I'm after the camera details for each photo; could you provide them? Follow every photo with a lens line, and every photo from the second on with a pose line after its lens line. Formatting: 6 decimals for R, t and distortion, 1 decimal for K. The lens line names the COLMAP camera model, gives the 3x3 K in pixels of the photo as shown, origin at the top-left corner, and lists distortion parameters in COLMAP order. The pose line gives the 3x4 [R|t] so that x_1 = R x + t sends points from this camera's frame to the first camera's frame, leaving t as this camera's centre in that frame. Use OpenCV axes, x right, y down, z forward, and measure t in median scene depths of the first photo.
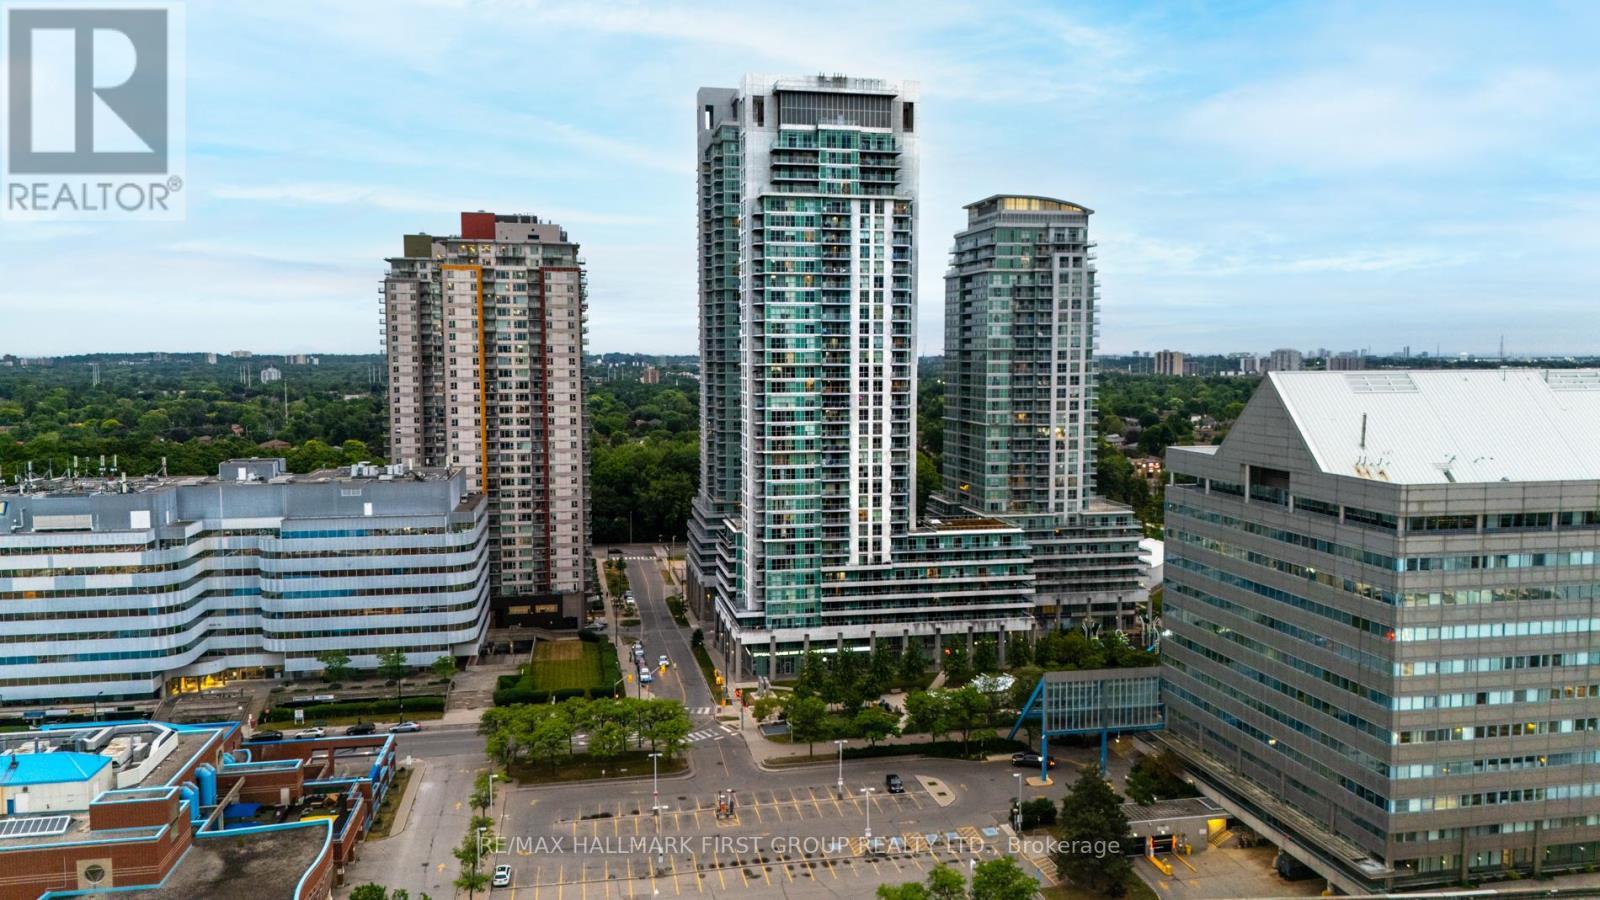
lens RADIAL K [[1172.0, 0, 805.4], [0, 1172.0, 450.1], [0, 0, 1]] dist [0.037104, -0.017634]
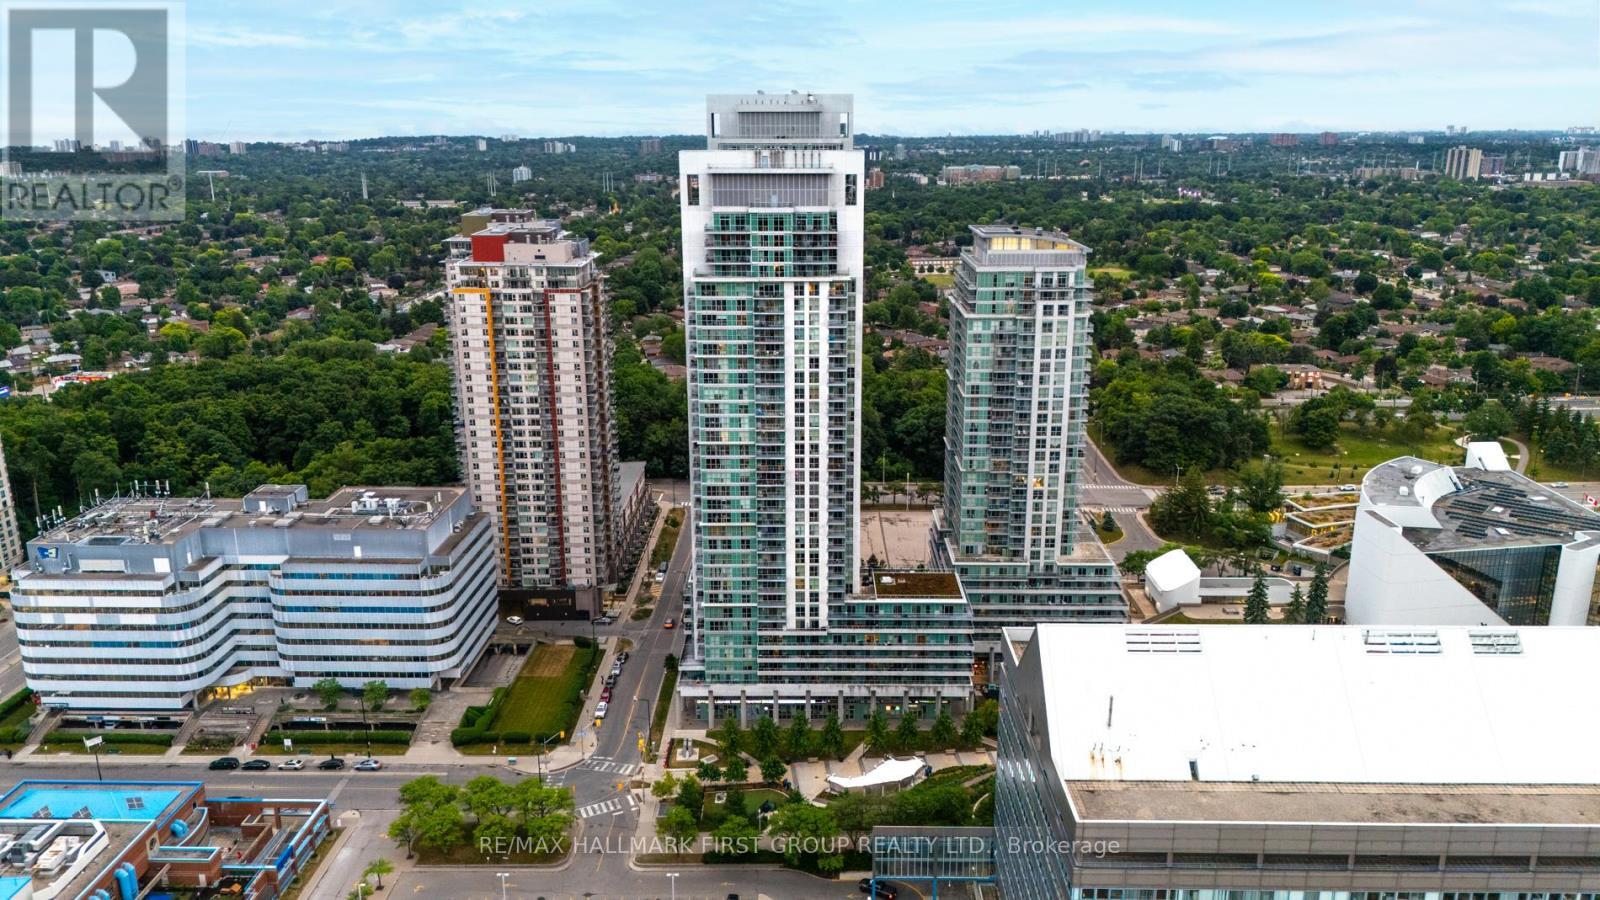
lens RADIAL K [[1172.0, 0, 802.5], [0, 1172.0, 441.4], [0, 0, 1]] dist [0.037104, -0.017634]
pose [[0.977478, 0.053260, -0.204208, 0.258266], [-0.016675, 0.984097, 0.176849, -0.252612], [0.210379, -0.169461, 0.962821, 0.031716]]
